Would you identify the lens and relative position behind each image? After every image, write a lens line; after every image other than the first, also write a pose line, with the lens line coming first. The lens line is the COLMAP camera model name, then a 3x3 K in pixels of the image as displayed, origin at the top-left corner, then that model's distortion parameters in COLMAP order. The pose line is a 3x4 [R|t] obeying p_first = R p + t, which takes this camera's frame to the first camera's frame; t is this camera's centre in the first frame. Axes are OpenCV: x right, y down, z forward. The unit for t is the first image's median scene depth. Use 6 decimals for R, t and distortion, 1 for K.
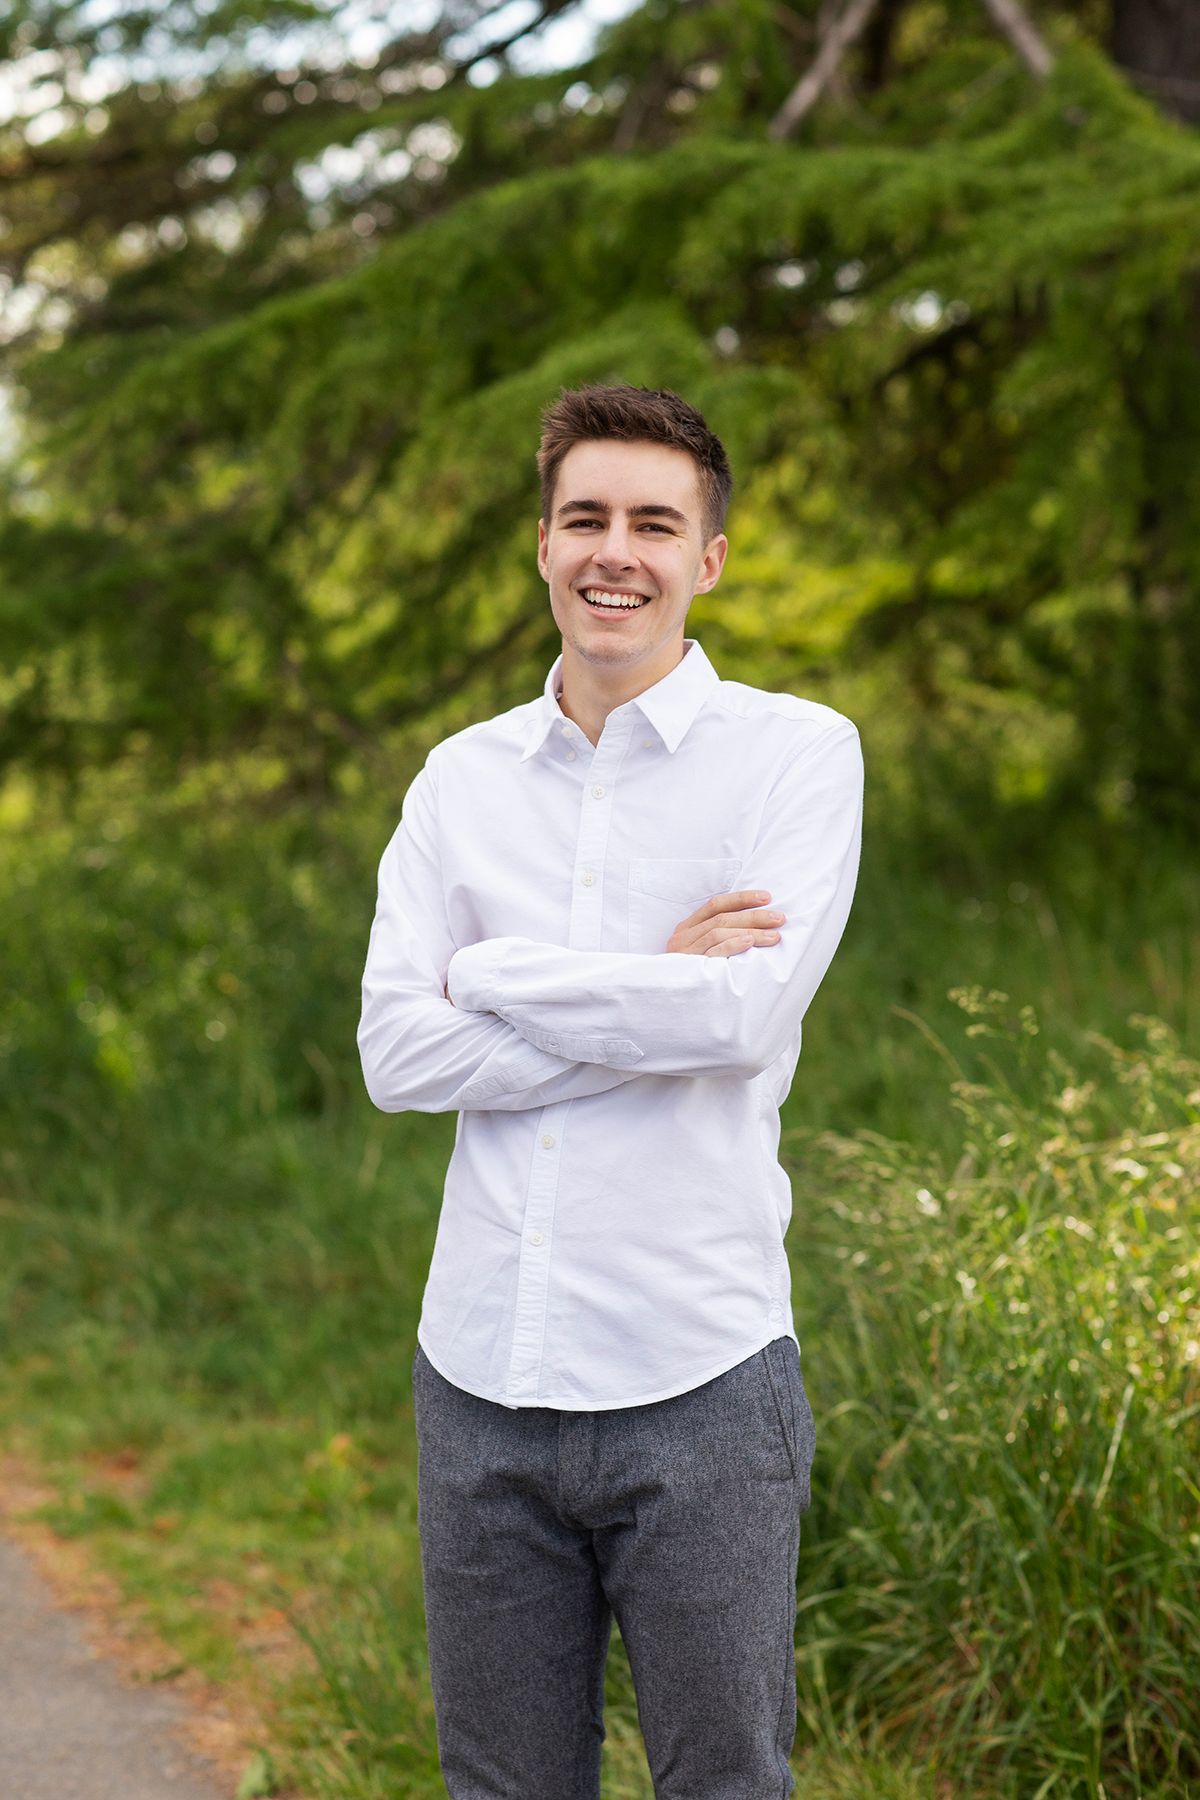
lens RADIAL K [[5065.1, 0, 600.0], [0, 5065.1, 900.0], [0, 0, 1]] dist [-0.026860, -0.641860]
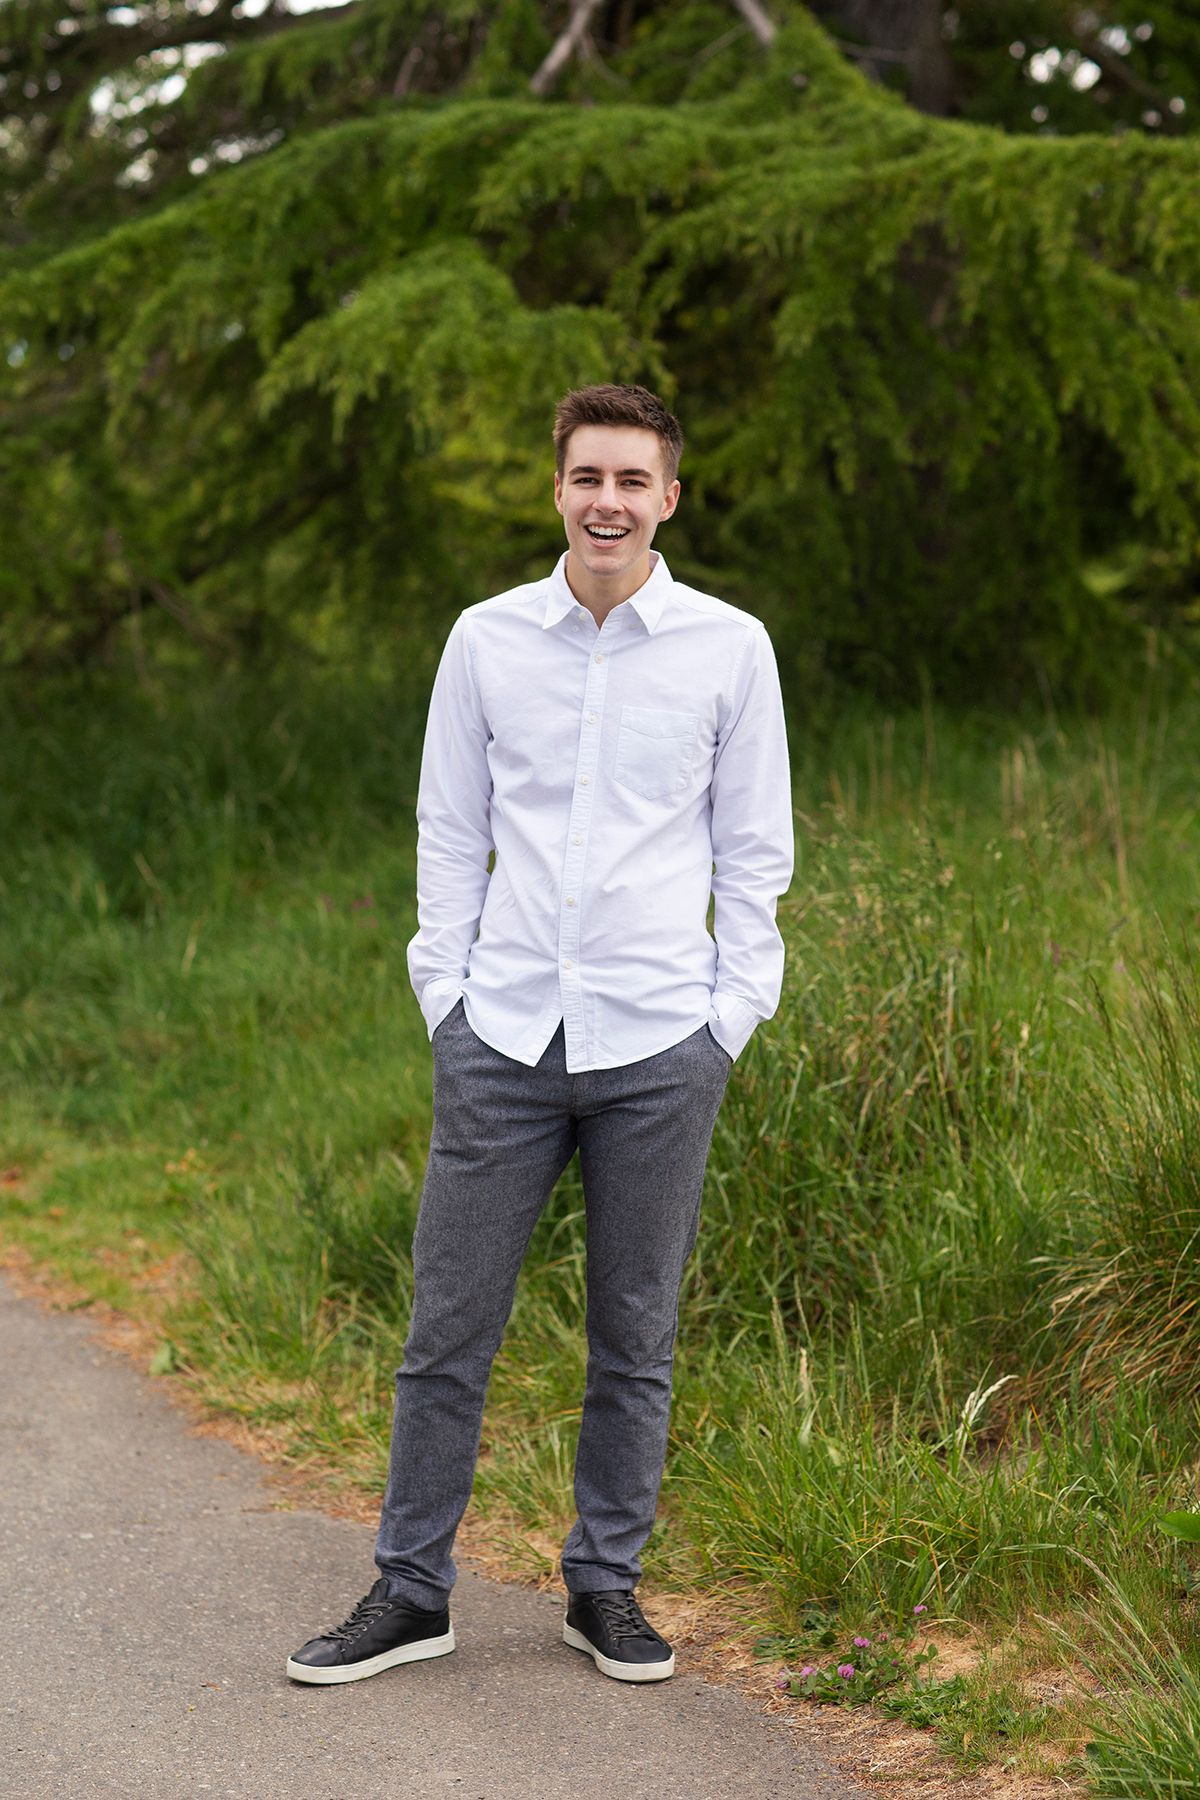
lens RADIAL K [[5065.1, 0, 600.0], [0, 5065.1, 900.0], [0, 0, 1]] dist [-0.026860, -0.641860]
pose [[0.998423, 0.016249, 0.053737, -0.022795], [-0.017736, 0.999469, 0.027324, 0.008912], [-0.053264, -0.028234, 0.998181, -0.322360]]
